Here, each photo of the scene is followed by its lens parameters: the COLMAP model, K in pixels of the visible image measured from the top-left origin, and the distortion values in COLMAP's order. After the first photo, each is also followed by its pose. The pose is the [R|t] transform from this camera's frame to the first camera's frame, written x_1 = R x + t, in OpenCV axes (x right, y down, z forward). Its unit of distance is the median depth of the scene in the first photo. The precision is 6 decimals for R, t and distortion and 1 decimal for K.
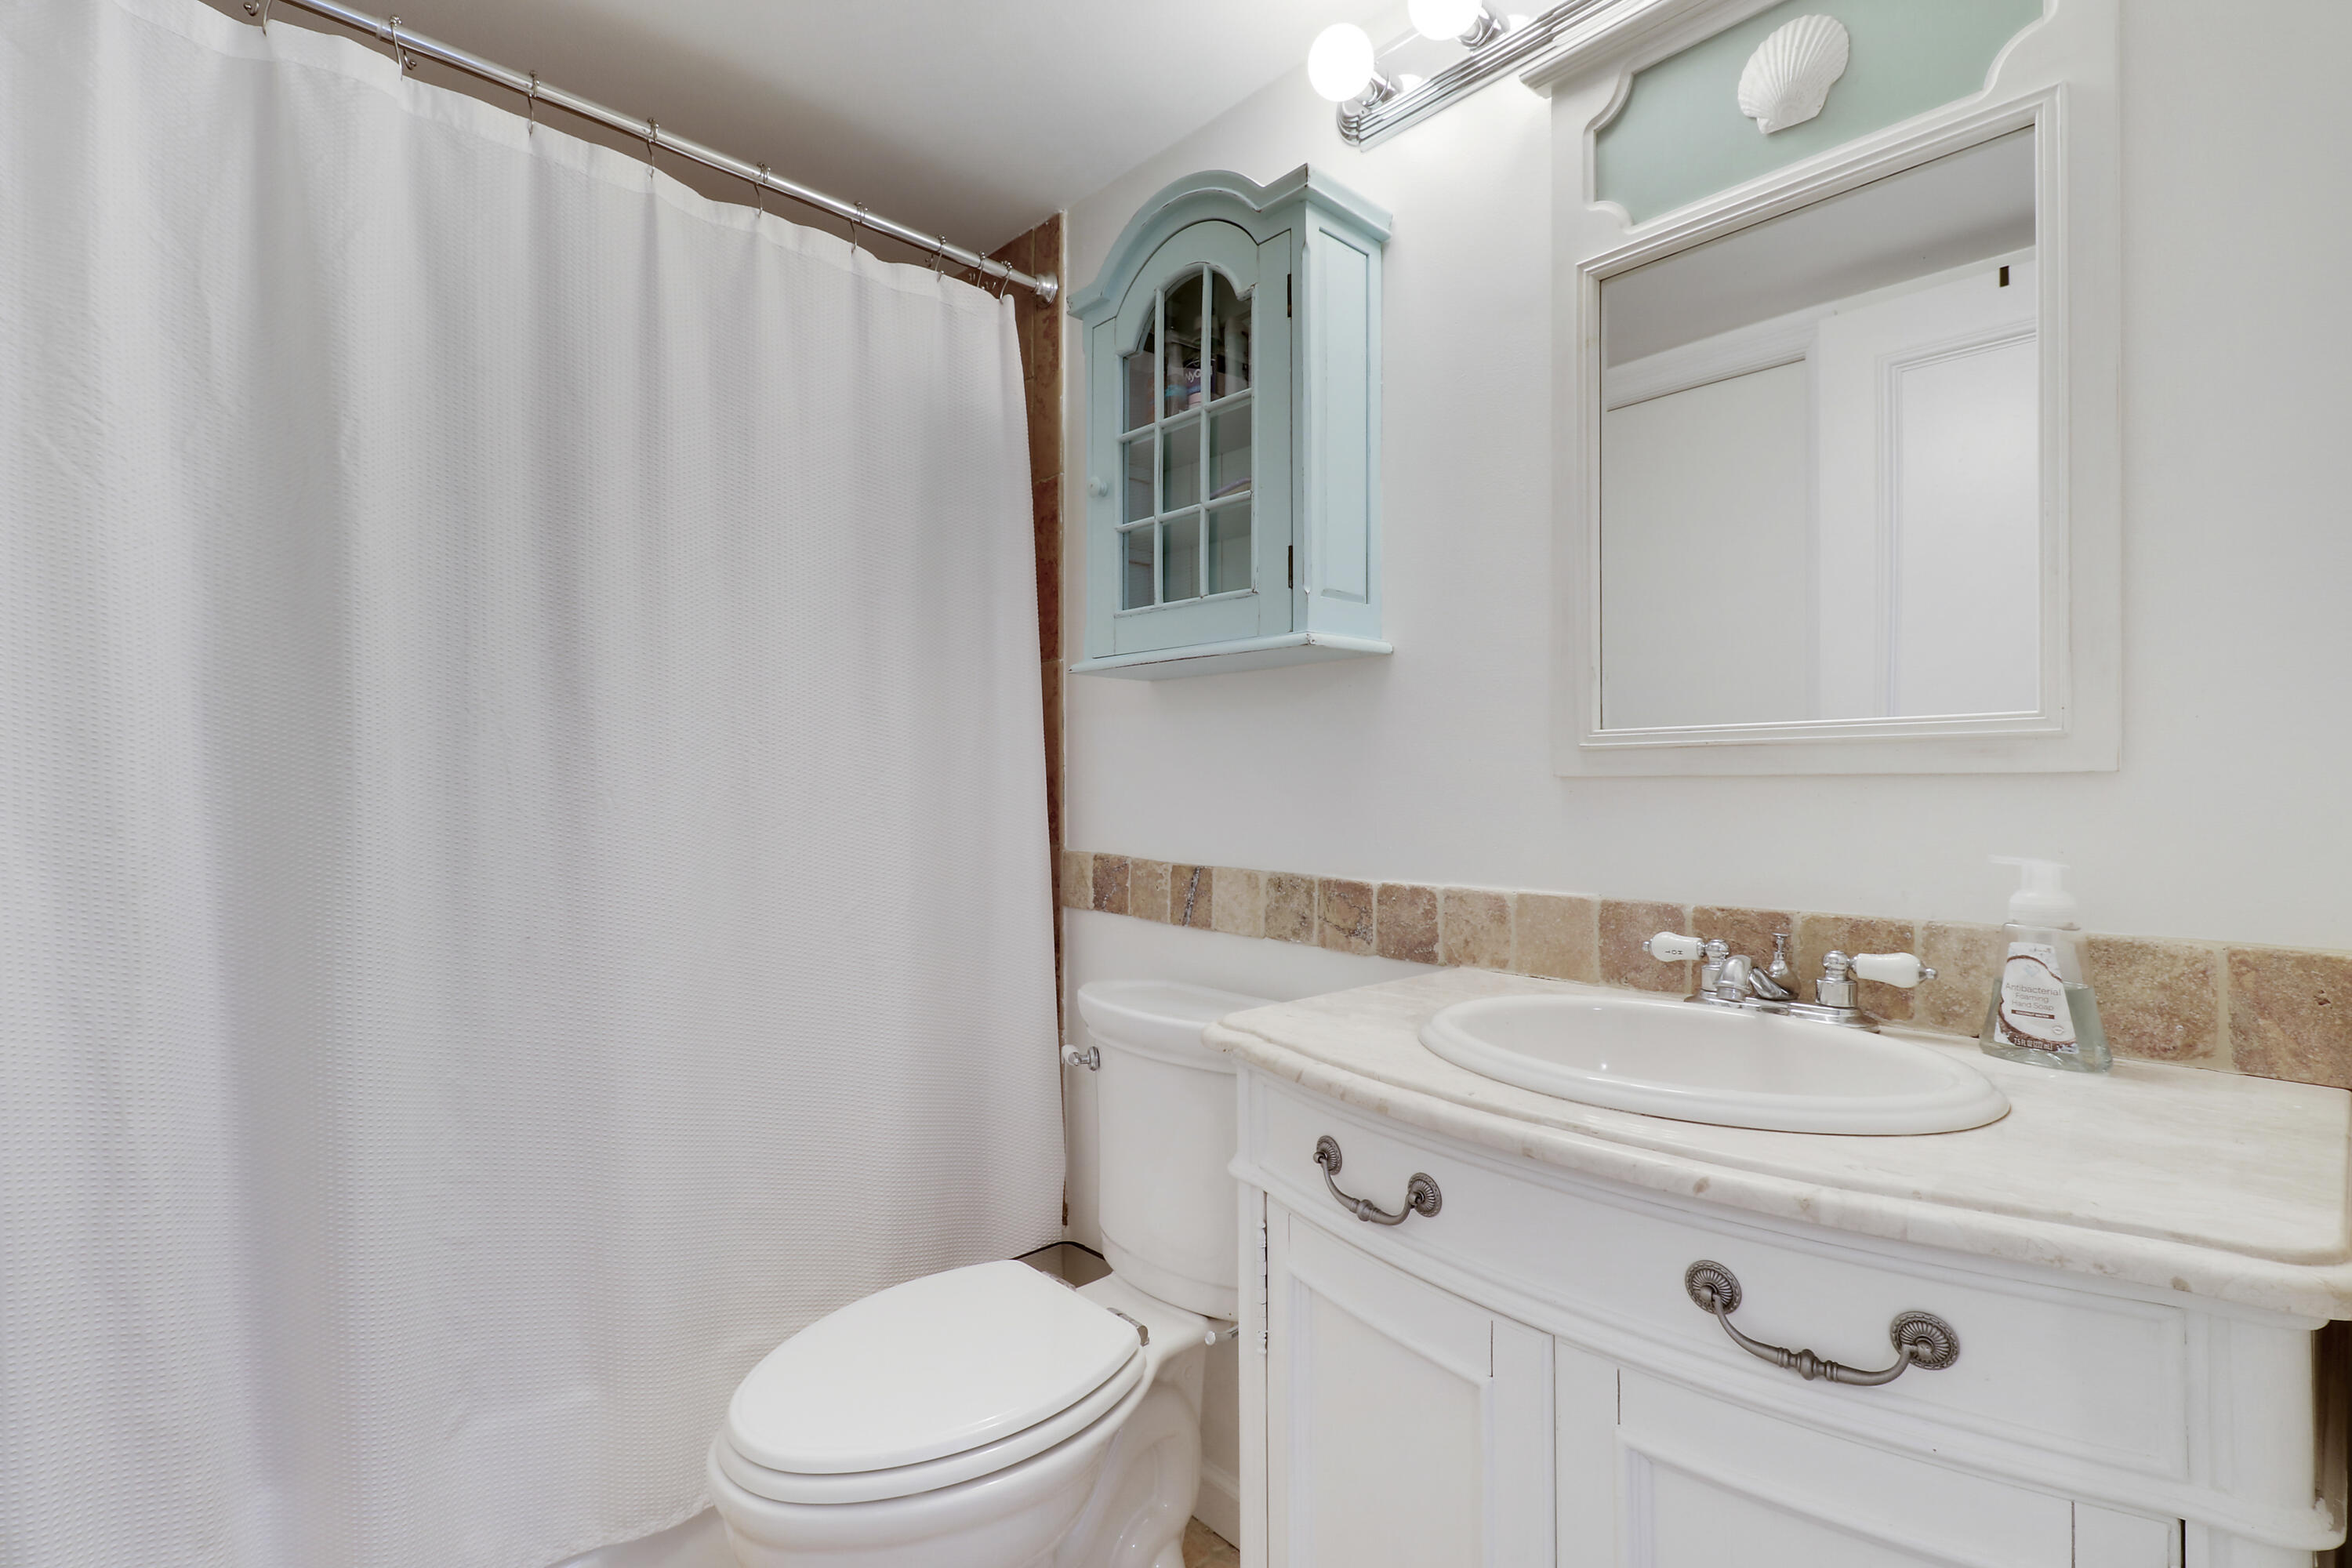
lens RADIAL K [[1107.6, 0, 1180.3], [0, 1107.6, 784.9], [0, 0, 1]] dist [-0.001059, -0.009006]
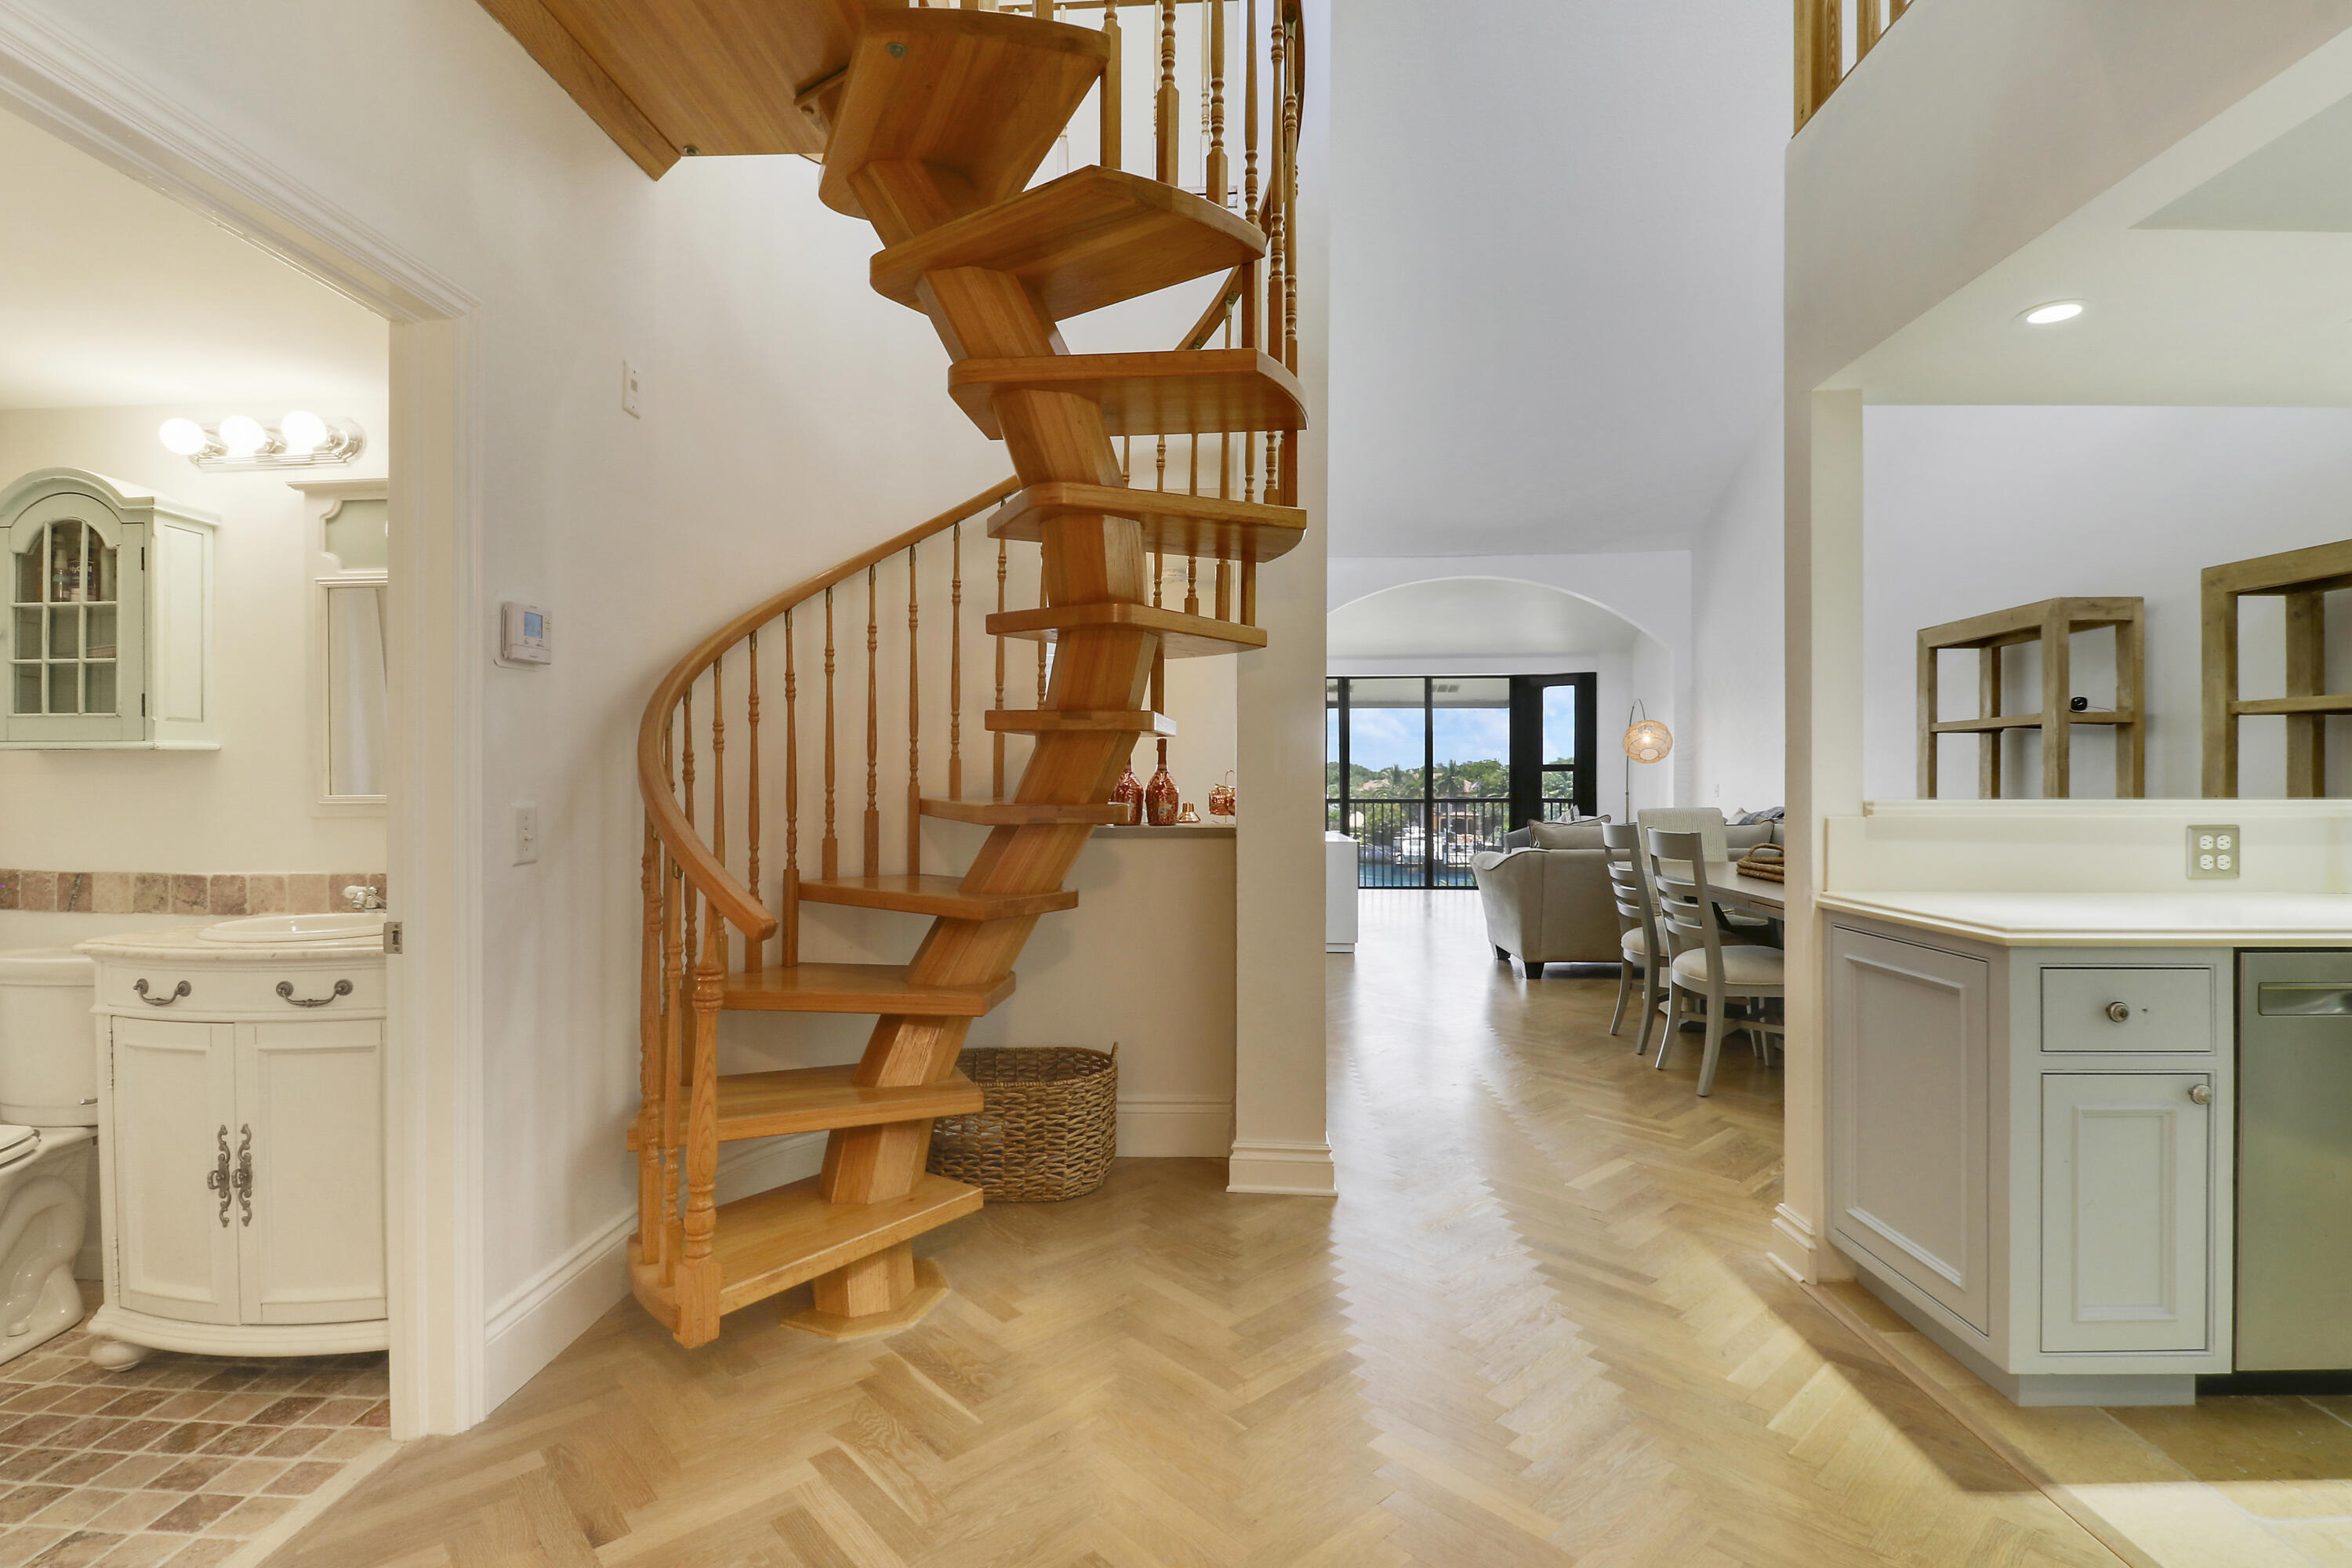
lens RADIAL K [[1107.6, 0, 1174.4], [0, 1107.6, 769.7], [0, 0, 1]] dist [-0.001059, -0.009006]
pose [[0.715834, 0.000060, 0.698270, 0.048311], [0.004927, 0.999975, -0.005138, -0.068194], [-0.698253, 0.007118, 0.715816, -1.427679]]
